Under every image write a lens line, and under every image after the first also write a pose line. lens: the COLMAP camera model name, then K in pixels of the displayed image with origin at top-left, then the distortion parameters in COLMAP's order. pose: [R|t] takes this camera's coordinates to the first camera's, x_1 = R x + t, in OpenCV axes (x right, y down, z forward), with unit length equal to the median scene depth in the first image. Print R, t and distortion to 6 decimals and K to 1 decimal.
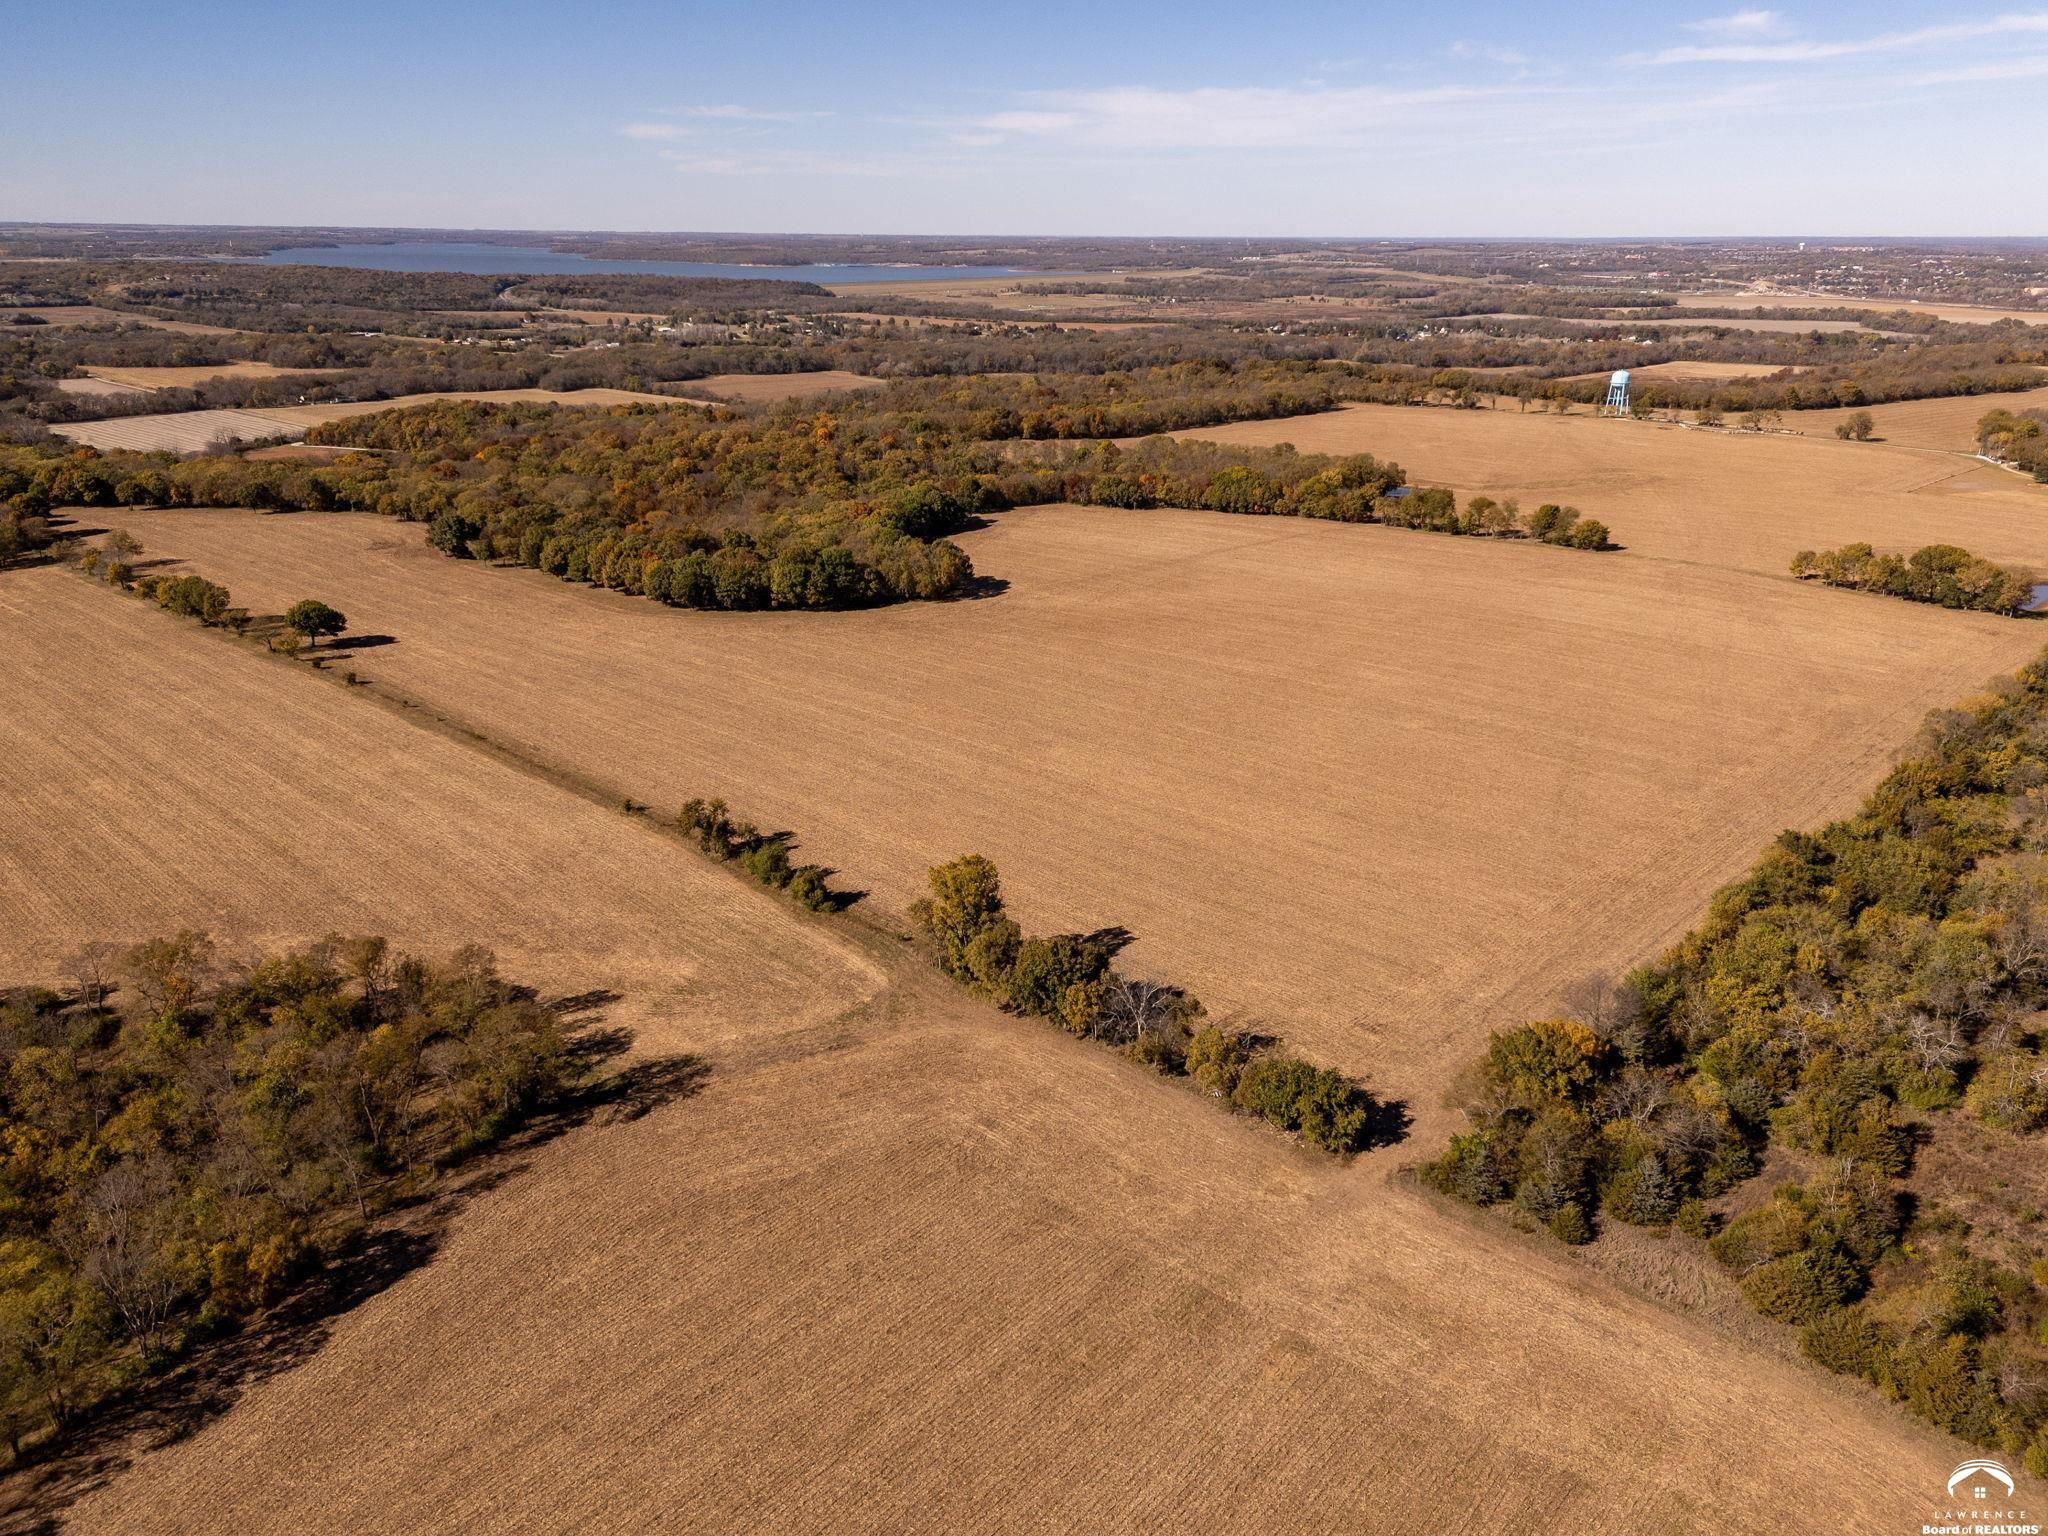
lens RADIAL K [[1503.0, 0, 1030.2], [0, 1503.0, 750.6], [0, 0, 1]] dist [0.069549, -0.057563]
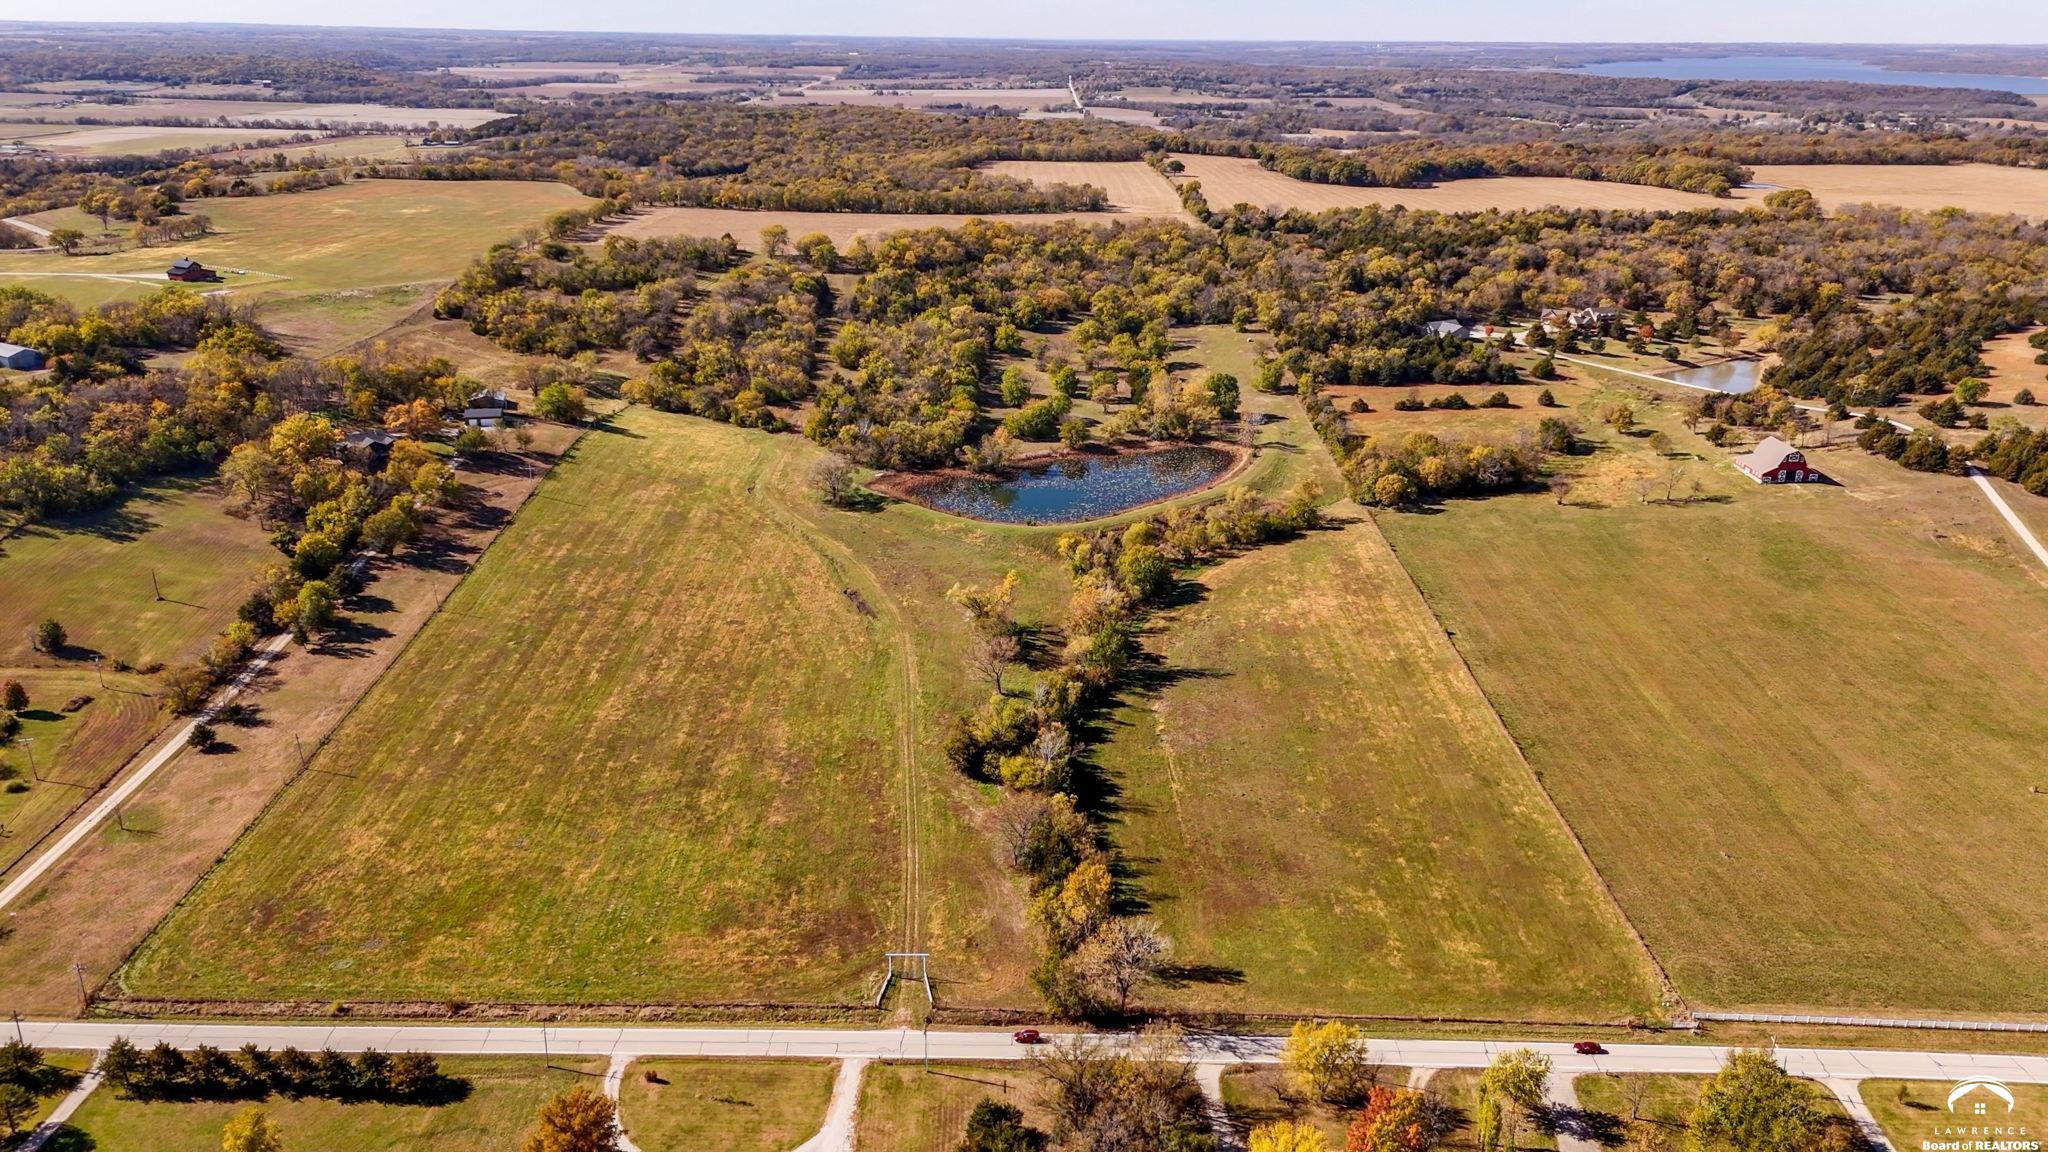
lens RADIAL K [[1506.6, 0, 1019.0], [0, 1506.6, 569.2], [0, 0, 1]] dist [0.072635, -0.061878]
pose [[0.680019, 0.244707, -0.691153, 0.255913], [-0.244405, 0.964400, 0.100984, 0.073621], [0.691260, 0.100250, 0.715618, -0.208521]]
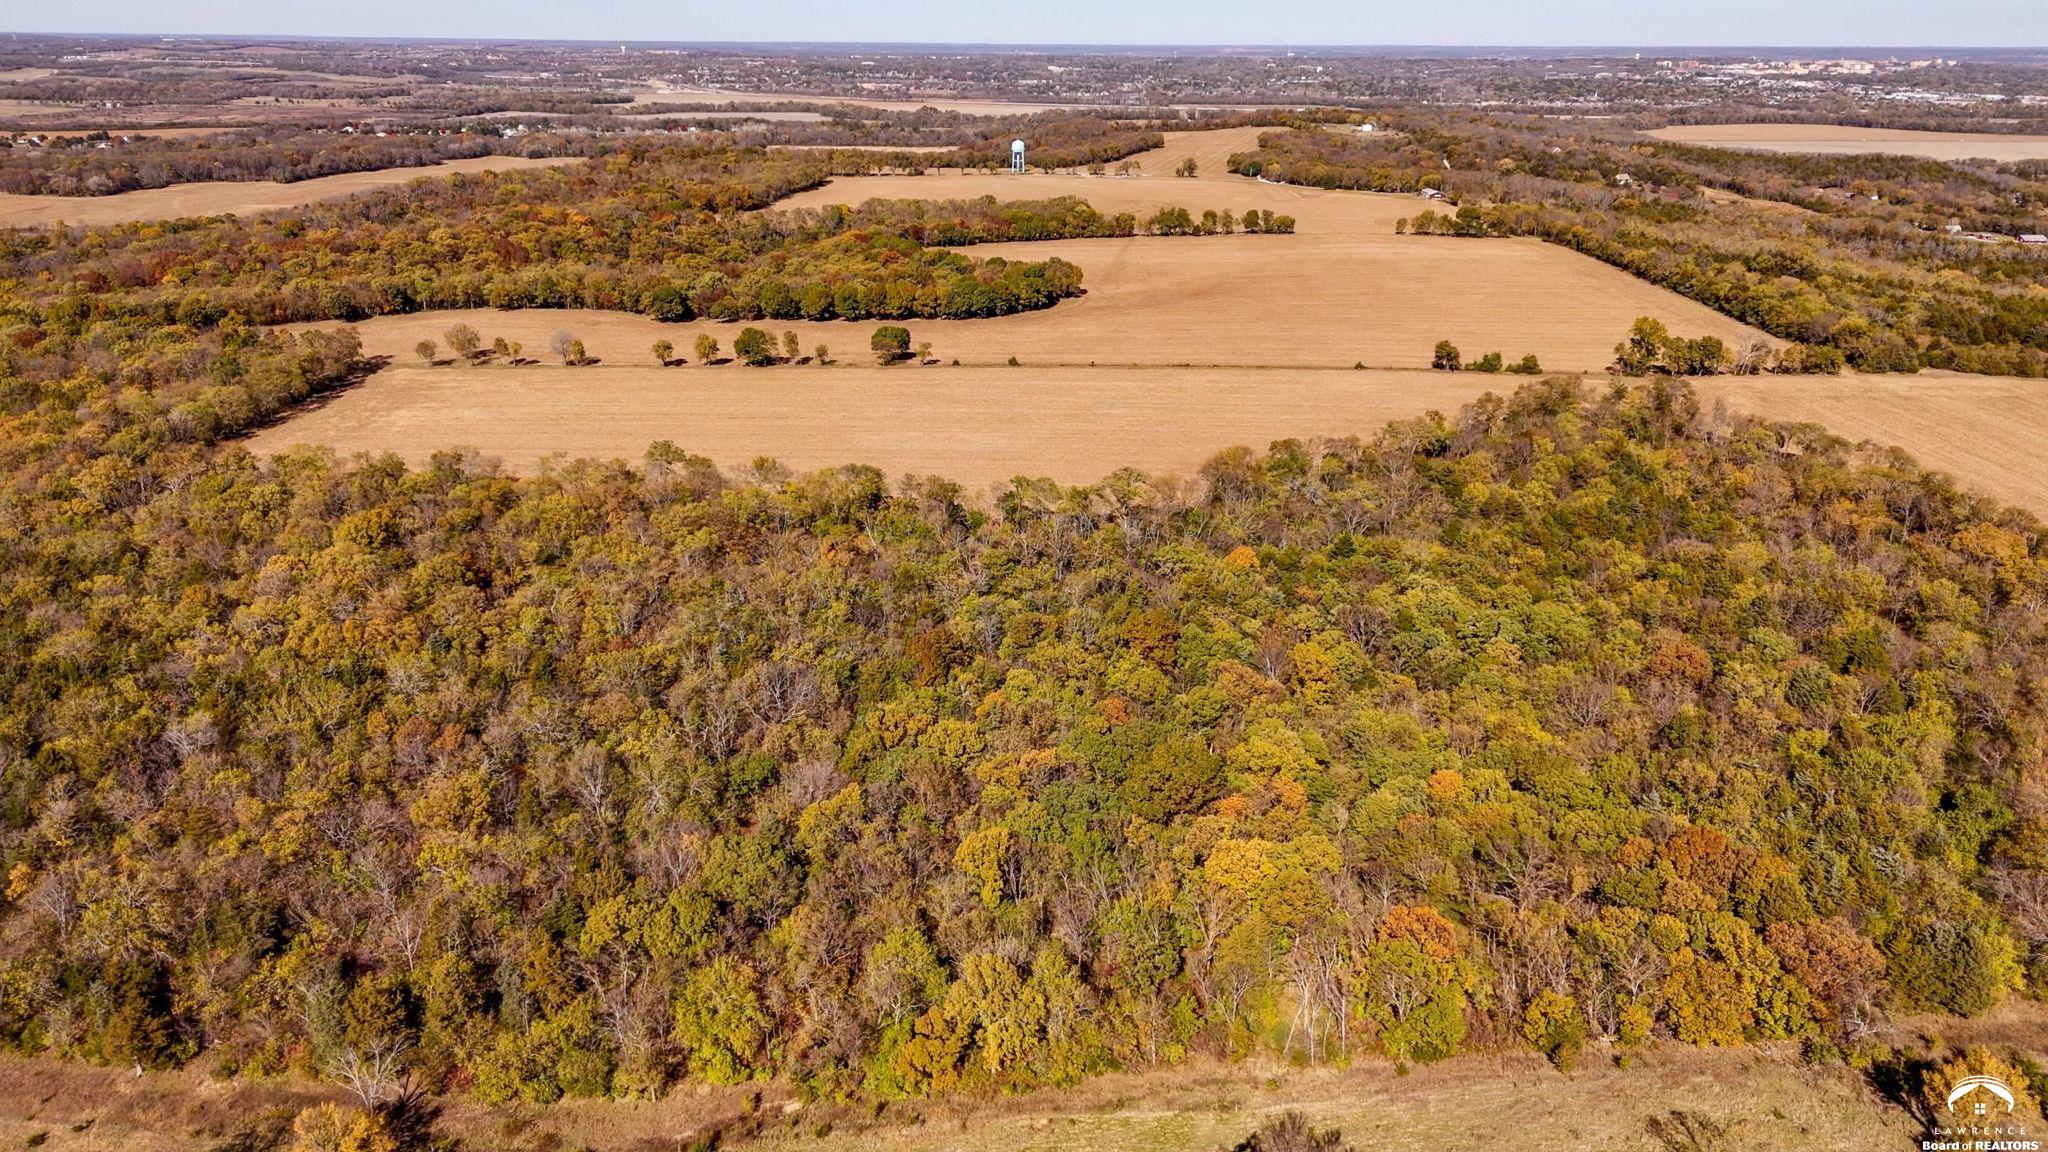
lens RADIAL K [[1506.6, 0, 1016.4], [0, 1506.6, 565.6], [0, 0, 1]] dist [0.072635, -0.061878]
pose [[0.736038, -0.224417, 0.638659, -0.204825], [0.219263, 0.971623, 0.088722, 0.002046], [-0.640447, 0.074732, 0.764358, -0.012336]]
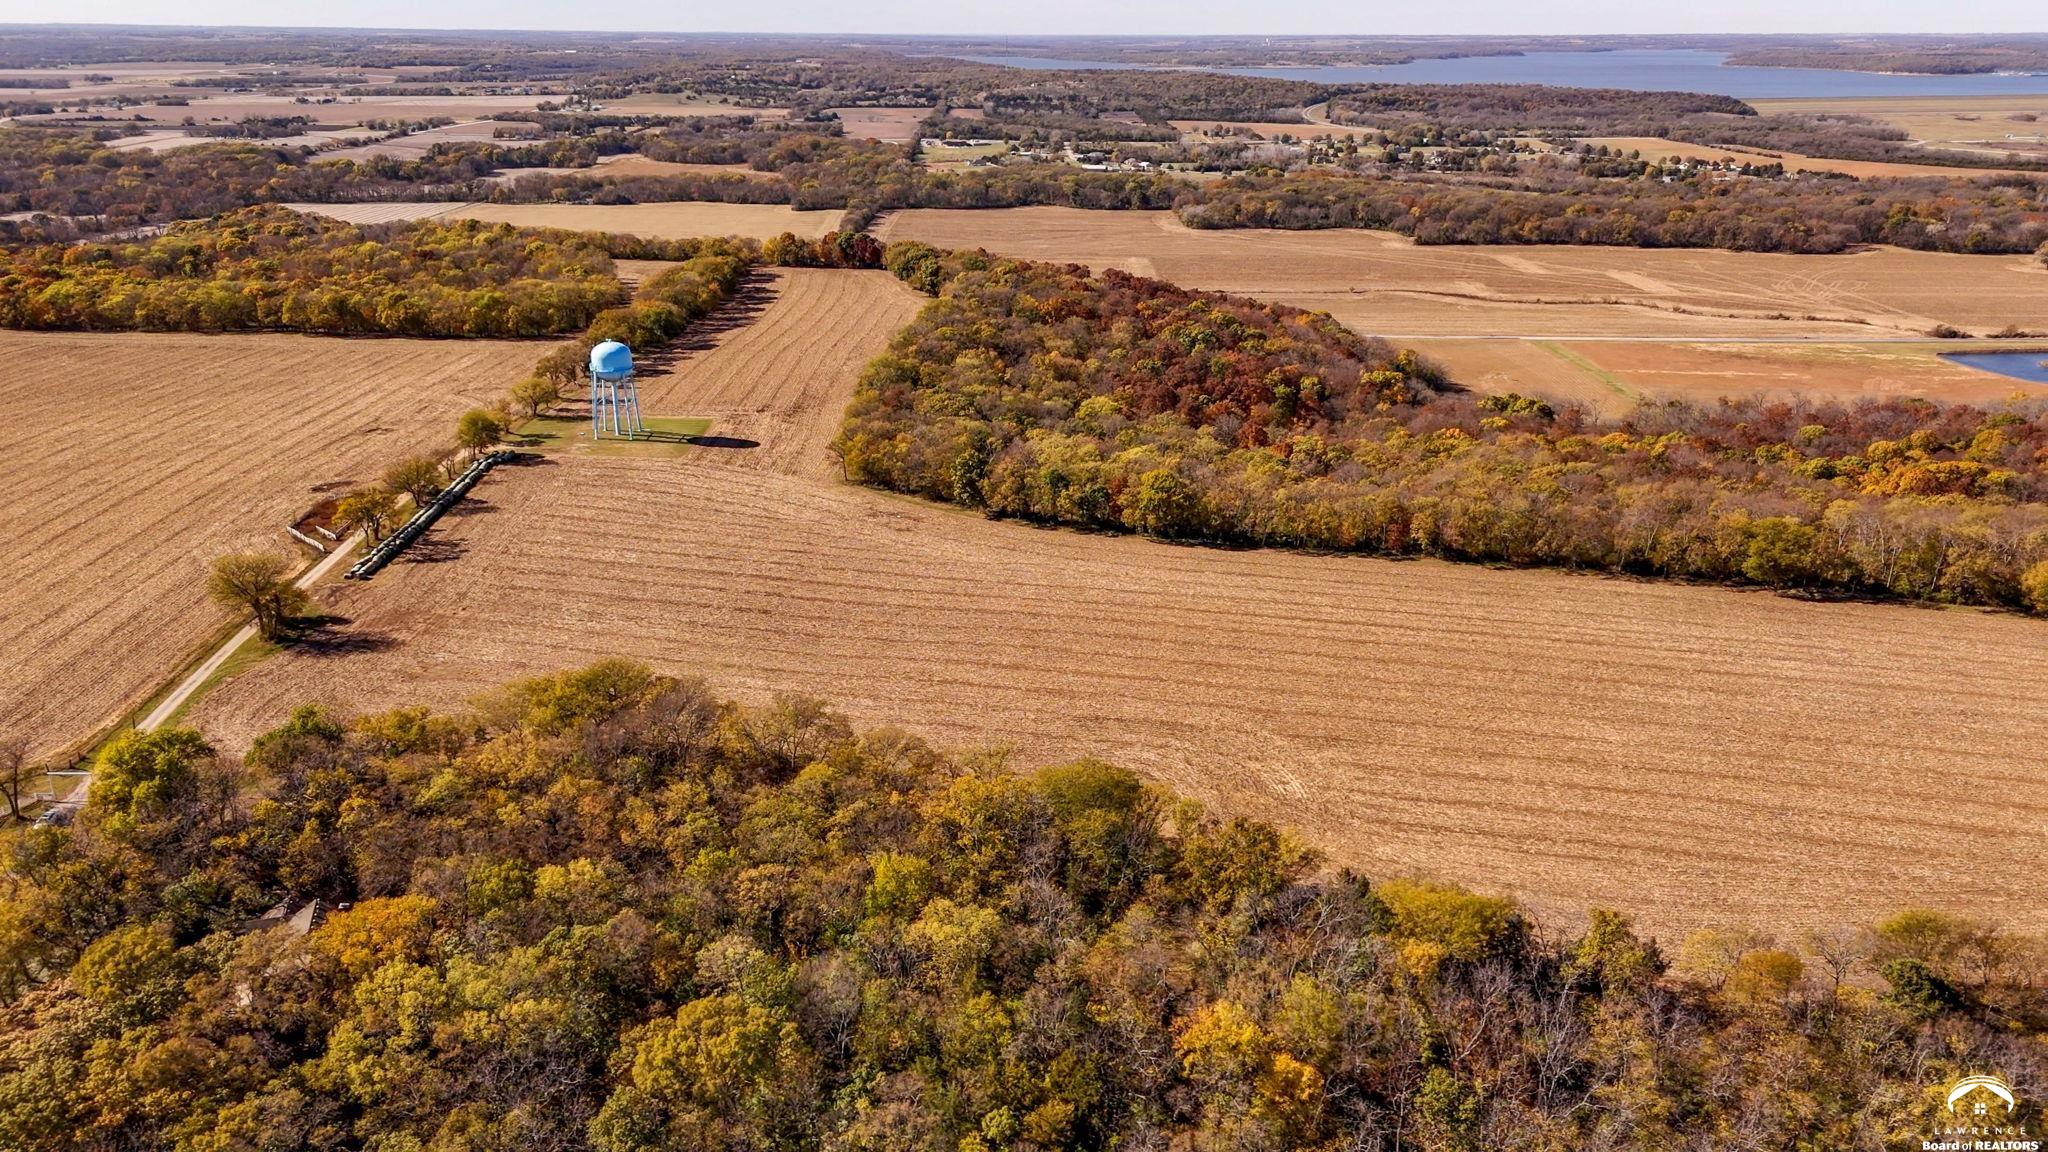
lens RADIAL K [[1506.6, 0, 1029.9], [0, 1506.6, 582.6], [0, 0, 1]] dist [0.072635, -0.061878]
pose [[0.692534, 0.242903, -0.679260, 0.272868], [-0.233720, 0.966367, 0.107286, -0.089638], [0.682474, 0.084457, 0.726014, 0.269602]]
